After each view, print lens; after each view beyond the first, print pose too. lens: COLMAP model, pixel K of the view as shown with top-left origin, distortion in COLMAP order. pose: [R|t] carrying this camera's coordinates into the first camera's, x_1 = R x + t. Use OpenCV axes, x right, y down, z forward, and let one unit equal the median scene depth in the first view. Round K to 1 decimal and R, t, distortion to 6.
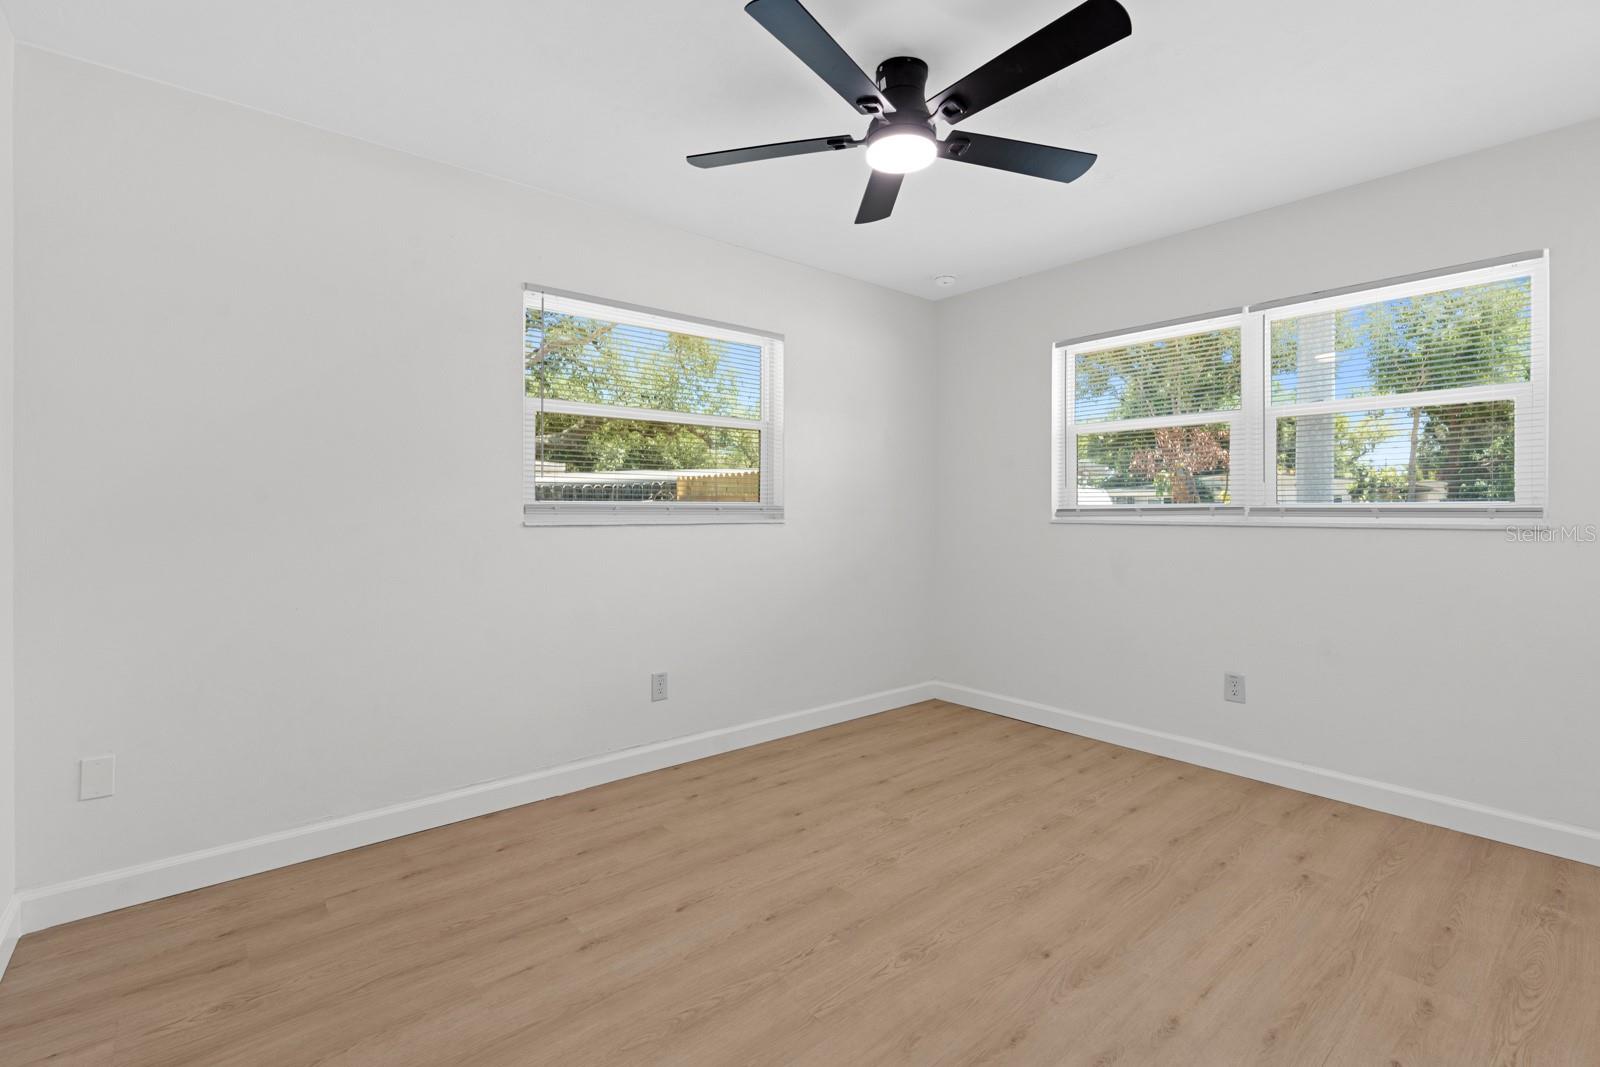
lens RADIAL K [[727.0, 0, 801.6], [0, 727.0, 524.1], [0, 0, 1]] dist [-0.003984, 0.002127]
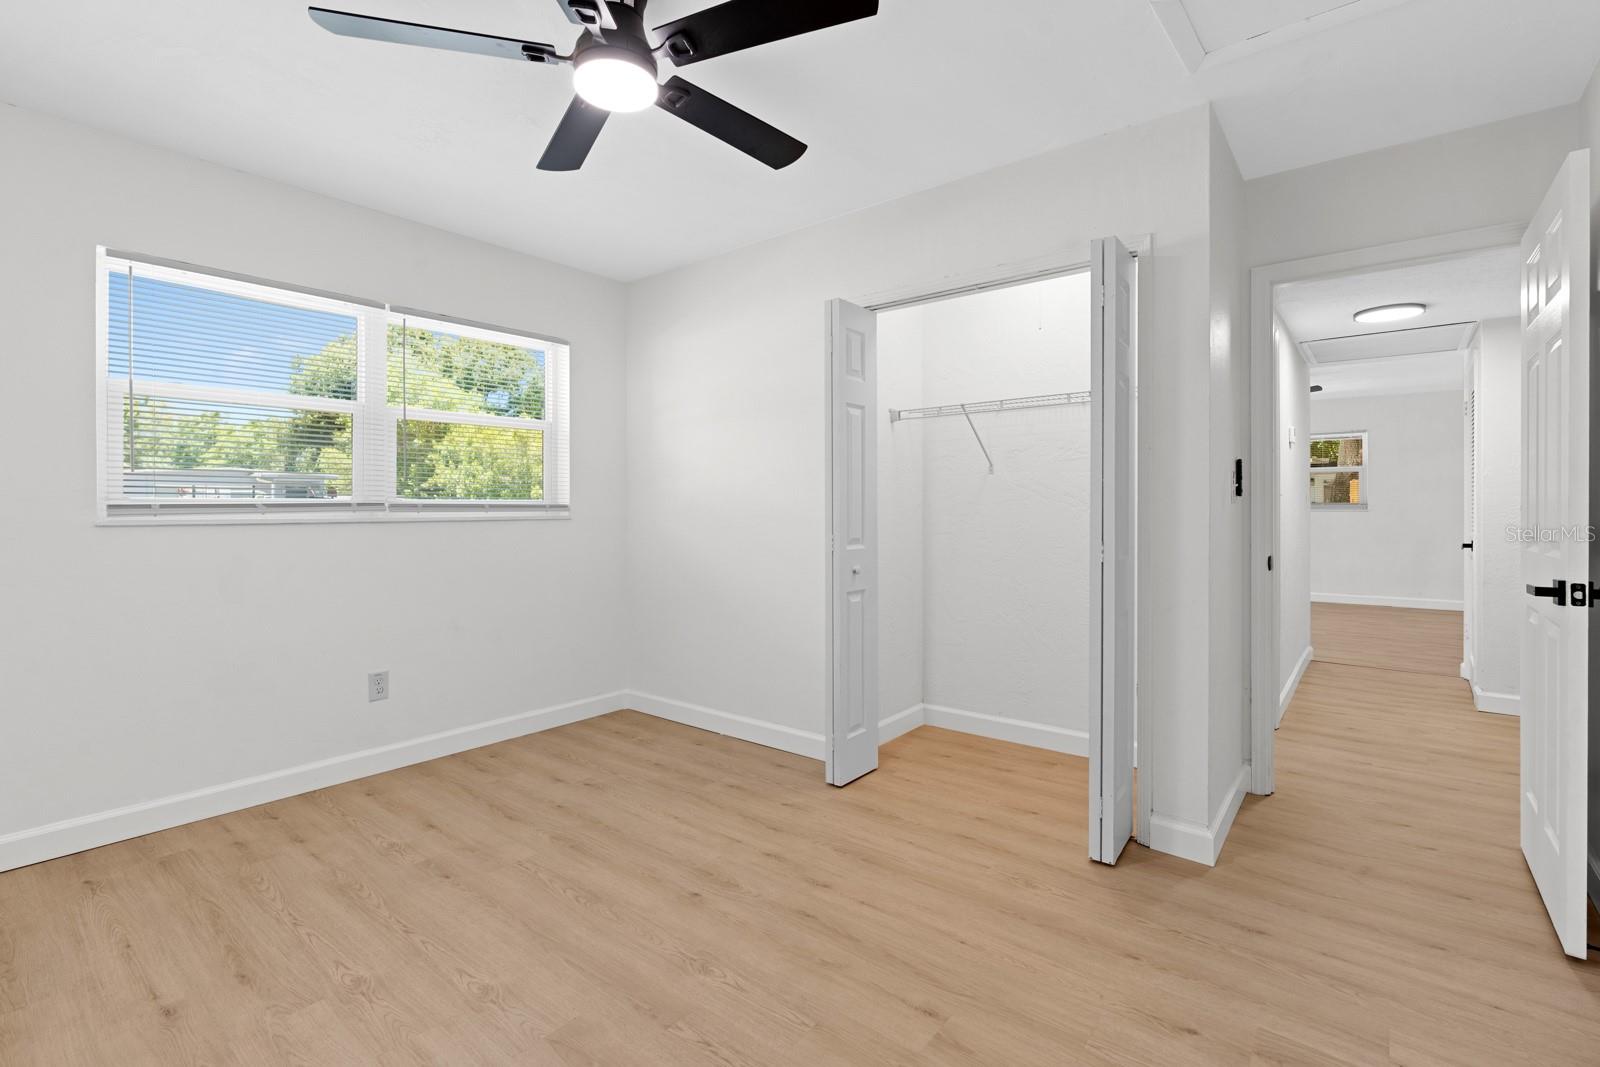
lens RADIAL K [[727.0, 0, 801.5], [0, 727.0, 519.8], [0, 0, 1]] dist [-0.003984, 0.002127]
pose [[-0.182236, -0.018214, 0.983086, -0.555884], [0.019383, 0.999568, 0.022113, -0.013039], [-0.983064, 0.023085, -0.181805, 0.709505]]
